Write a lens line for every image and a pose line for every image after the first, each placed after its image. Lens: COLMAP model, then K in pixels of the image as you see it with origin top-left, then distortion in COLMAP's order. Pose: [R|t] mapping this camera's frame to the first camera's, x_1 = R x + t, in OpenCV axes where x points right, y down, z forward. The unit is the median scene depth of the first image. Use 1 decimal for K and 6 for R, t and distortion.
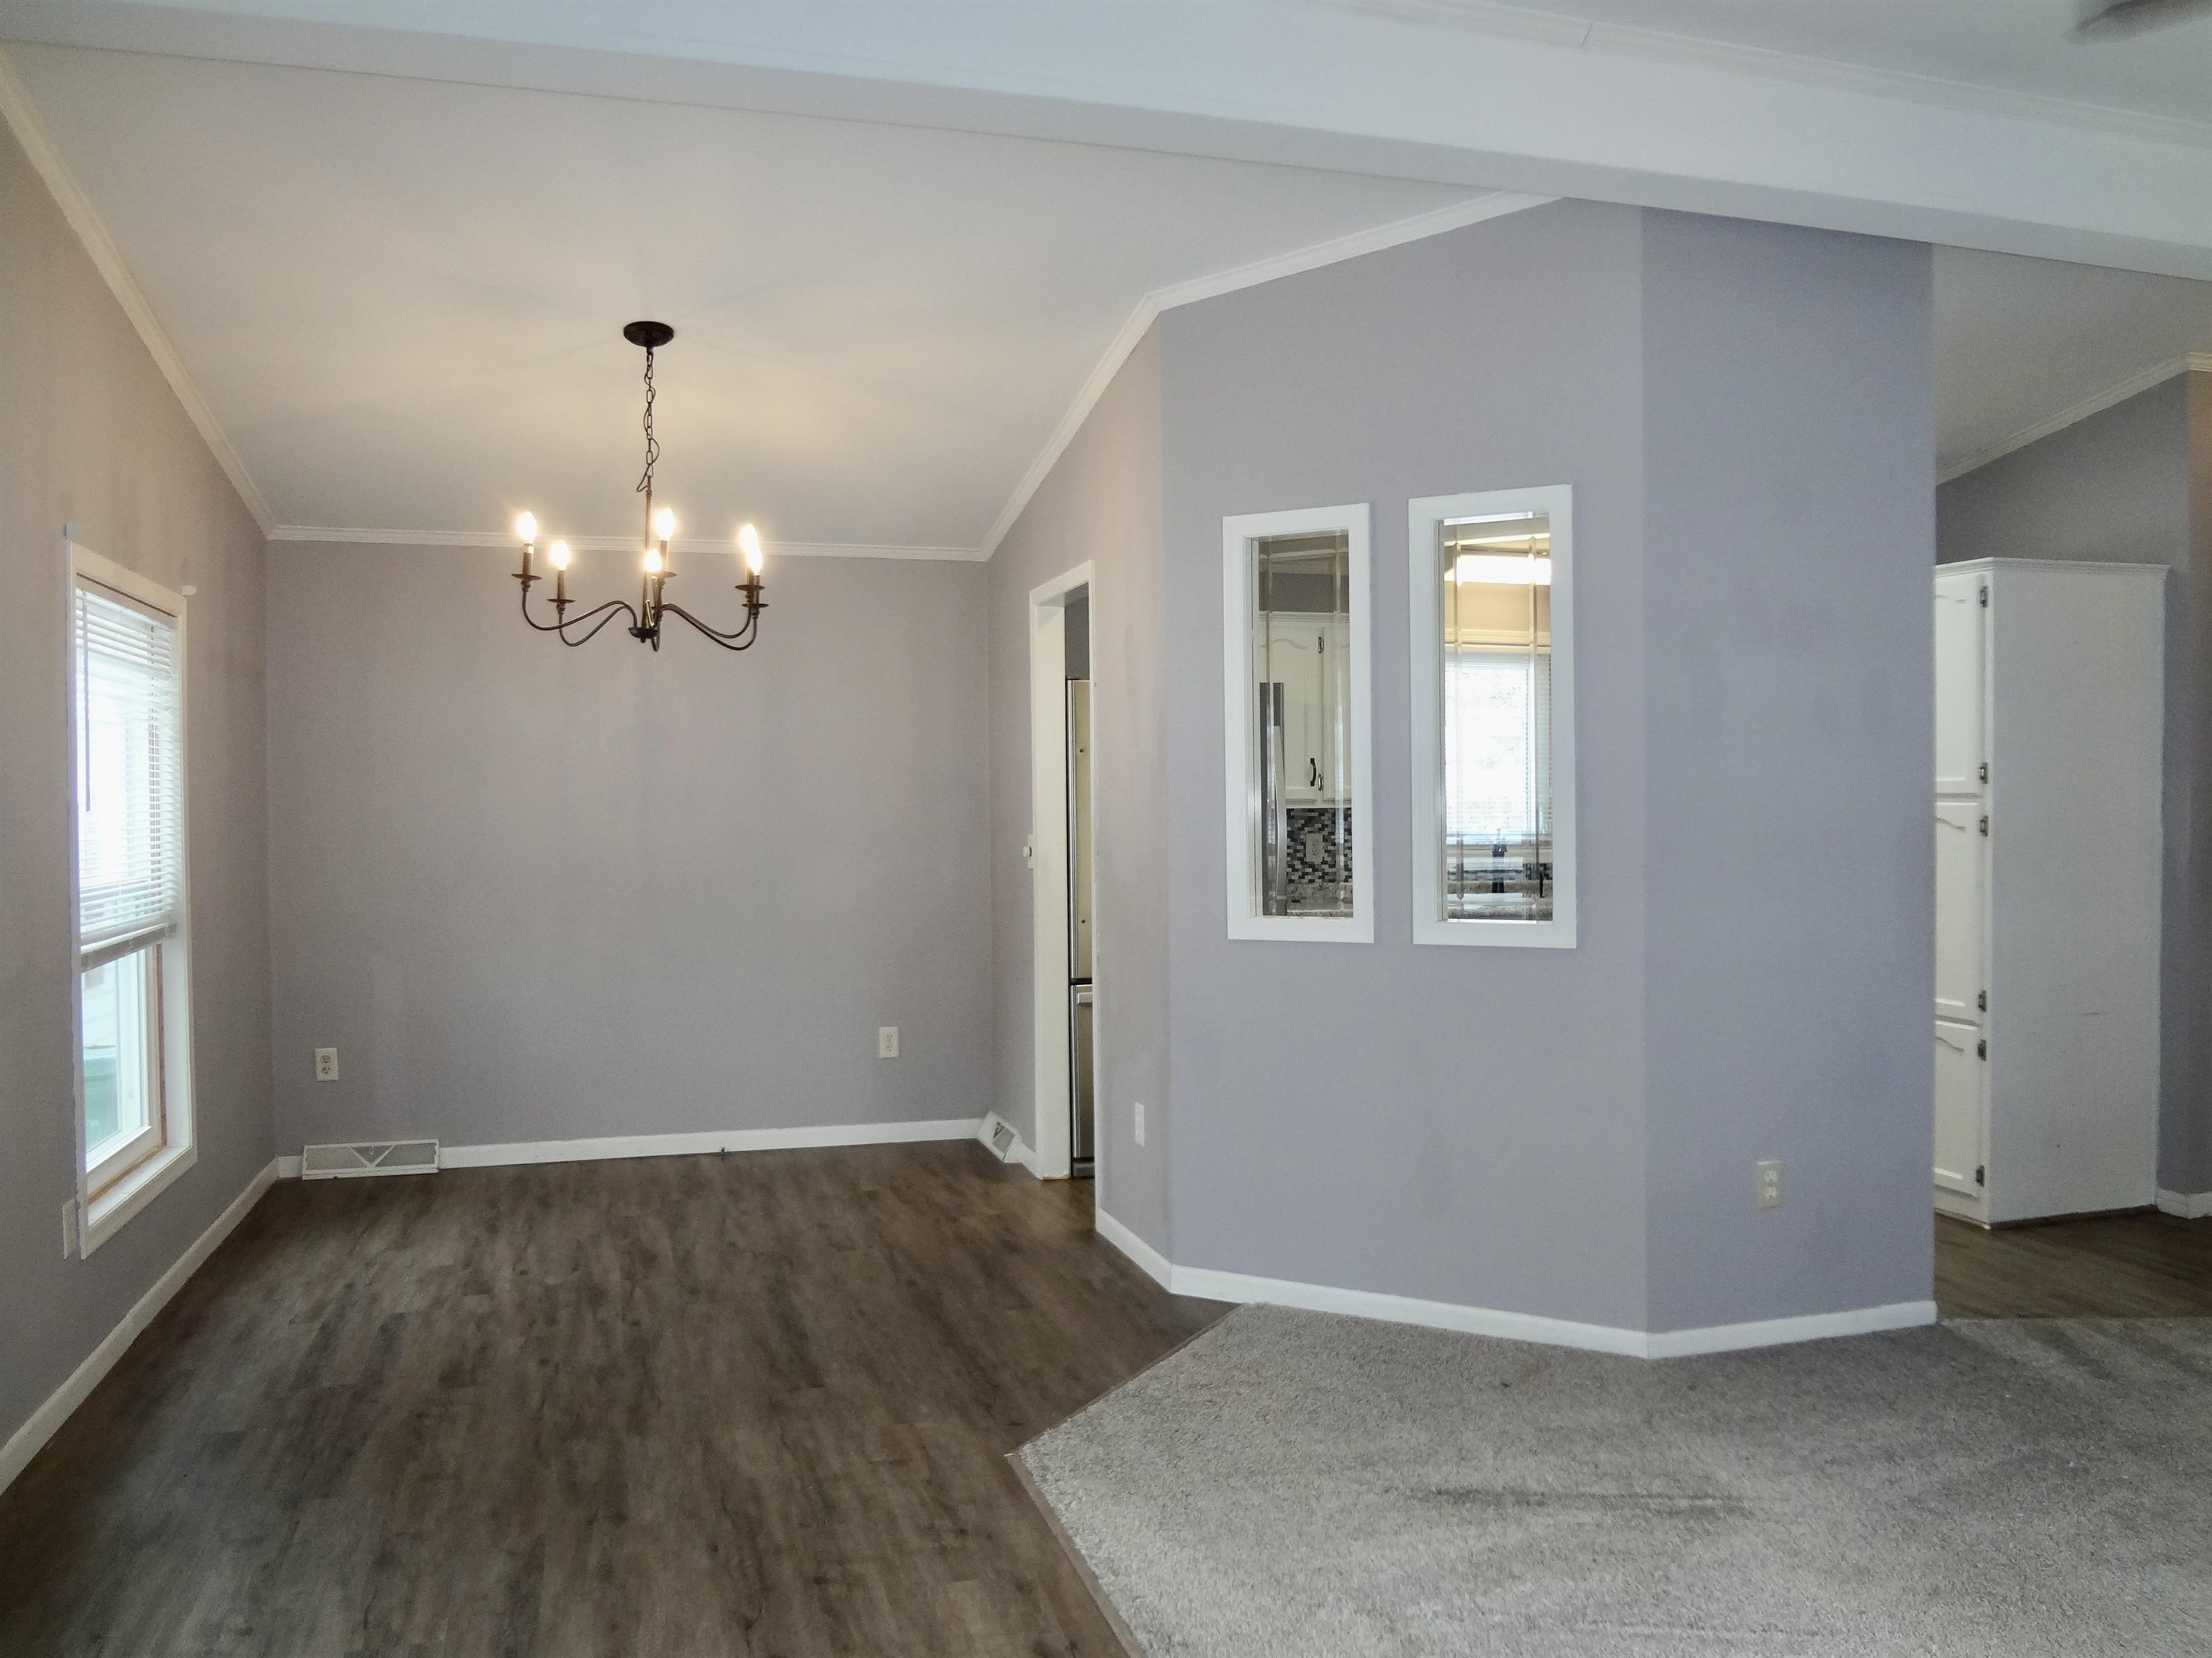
lens RADIAL K [[1696.8, 0, 1113.6], [0, 1696.8, 827.8], [0, 0, 1]] dist [-0.051180, 0.005162]
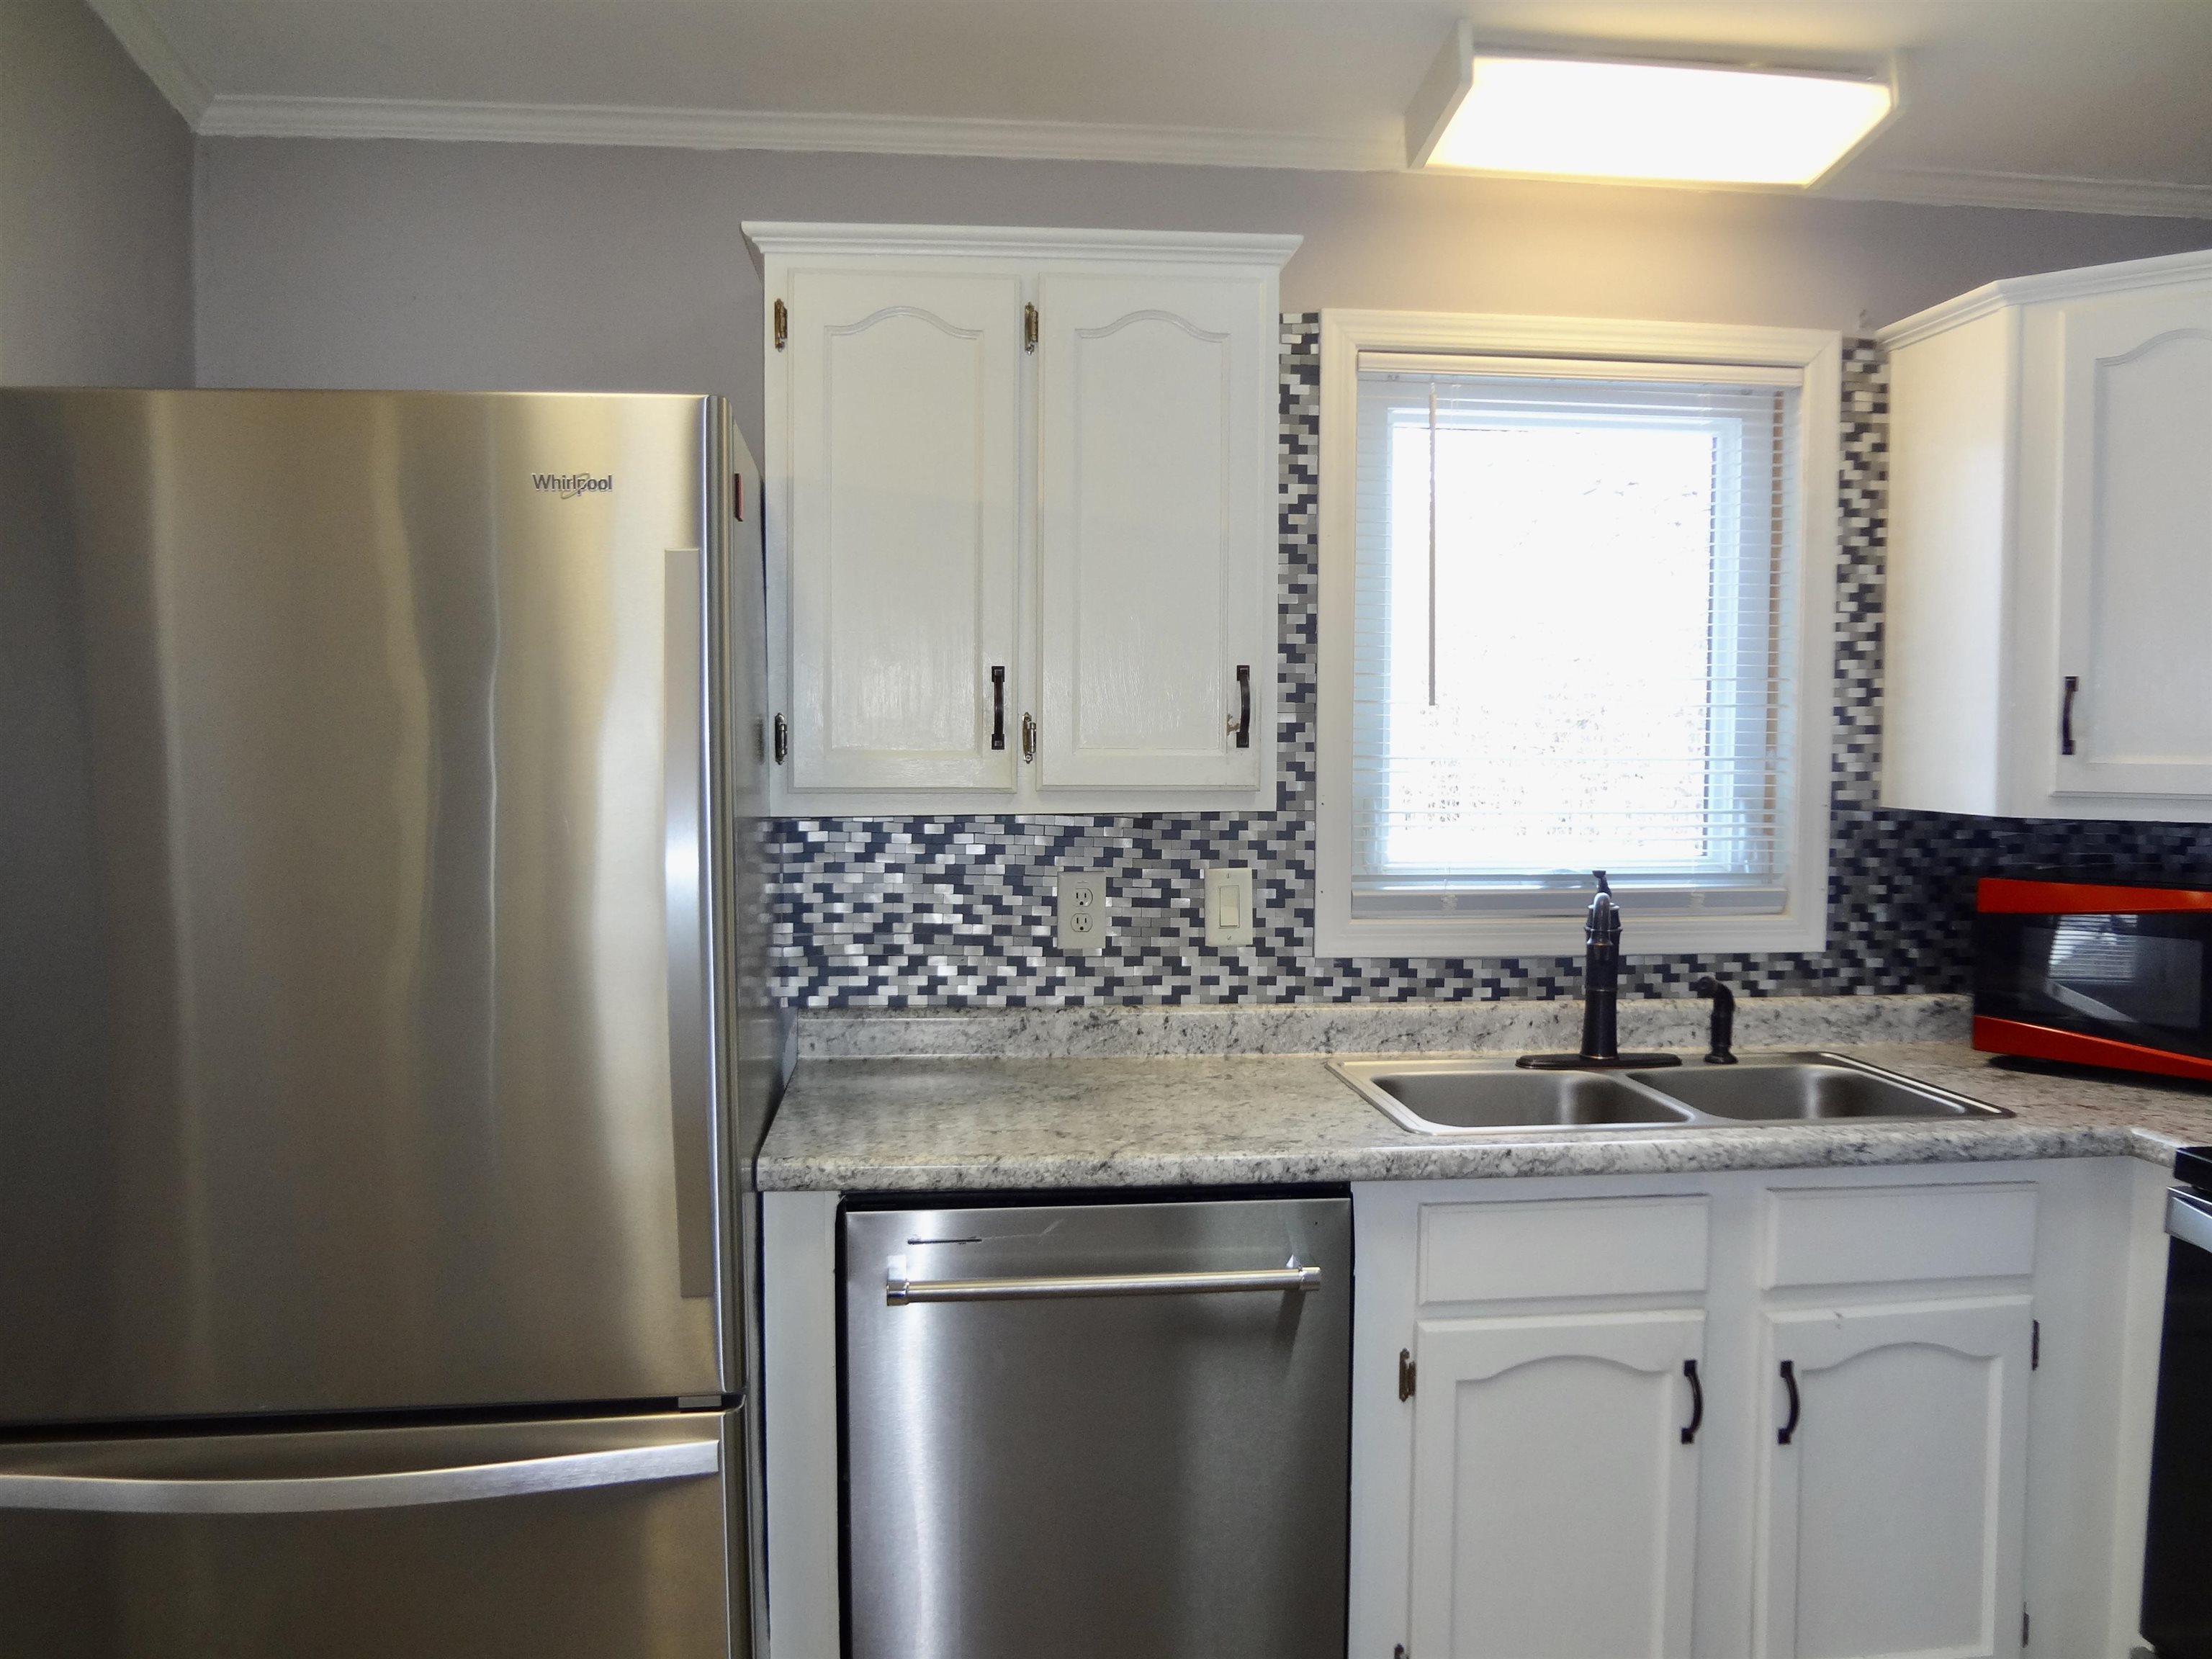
lens RADIAL K [[1696.9, 0, 1113.6], [0, 1696.9, 828.3], [0, 0, 1]] dist [-0.051180, 0.005162]
pose [[0.985482, 0.019149, -0.168699, 0.187477], [-0.011035, 0.998743, 0.048903, -0.024648], [0.169423, -0.046332, 0.984454, 0.638730]]
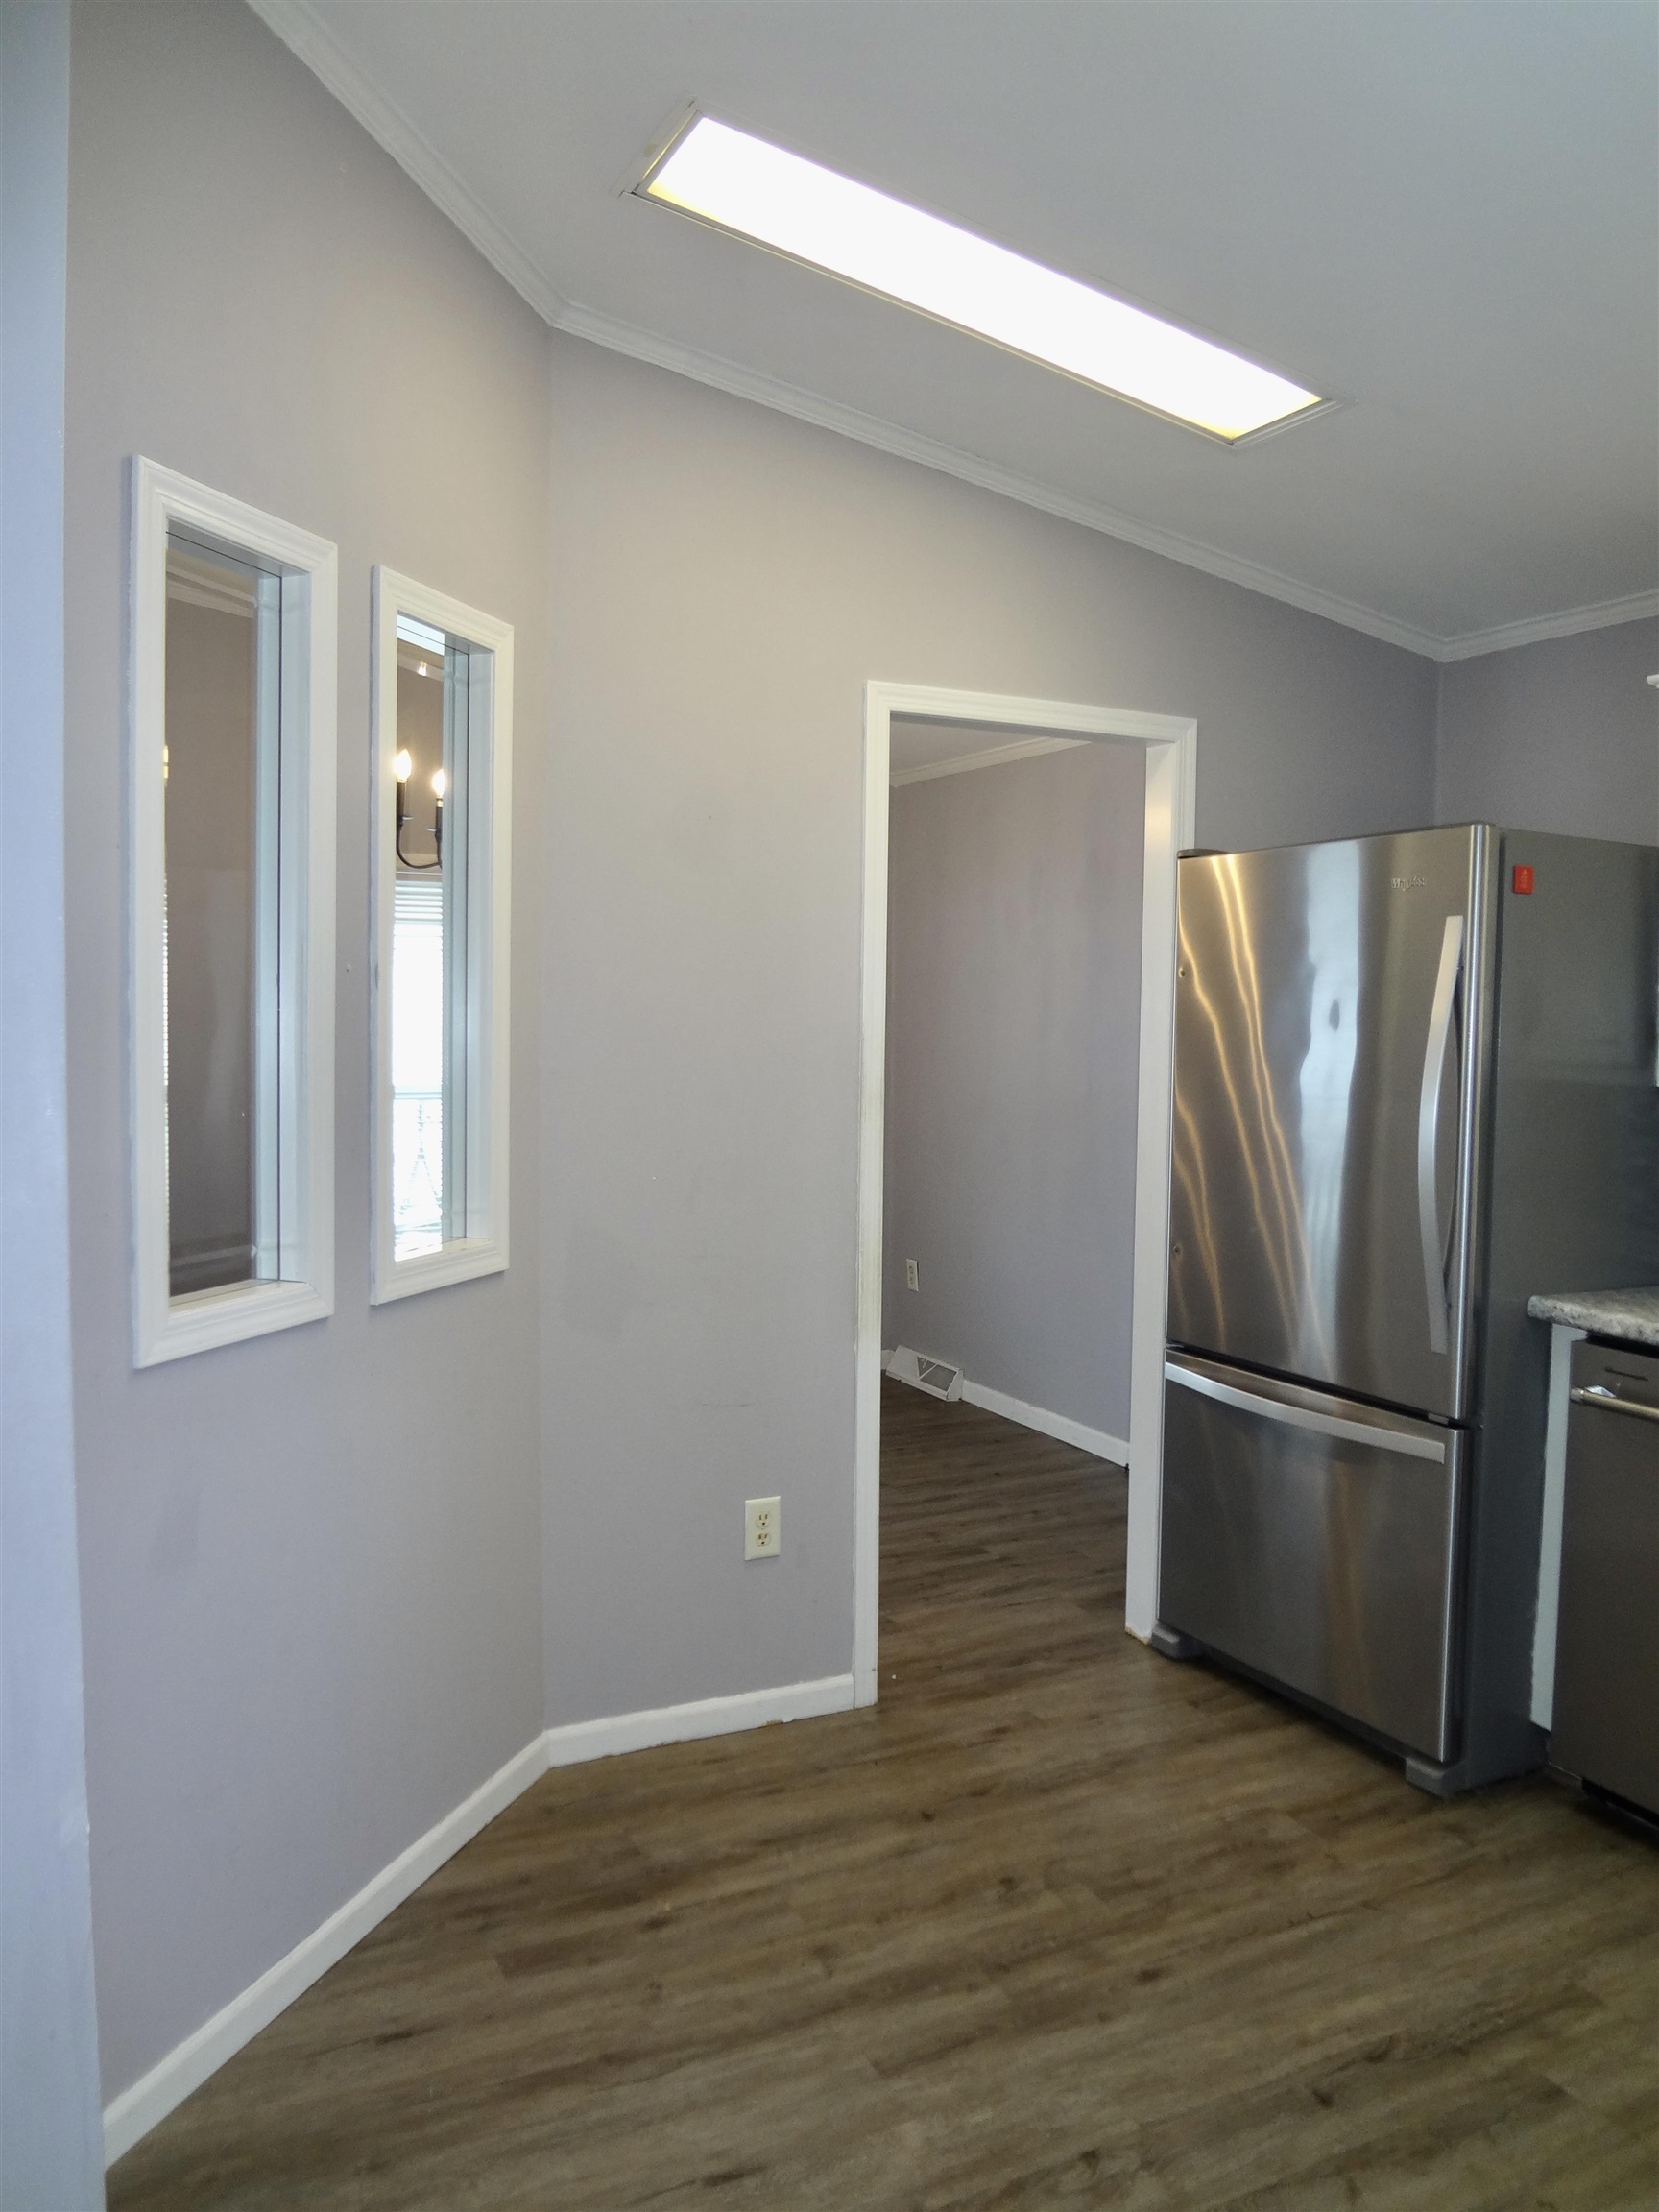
lens RADIAL K [[1656.4, 0, 825.8], [0, 1656.4, 1095.6], [0, 0, 1]] dist [-0.058408, 0.007966]
pose [[0.164070, 0.062683, -0.984455, 0.465182], [-0.025645, 0.997913, 0.059266, -0.028359], [0.986115, 0.015522, 0.165335, 0.647090]]
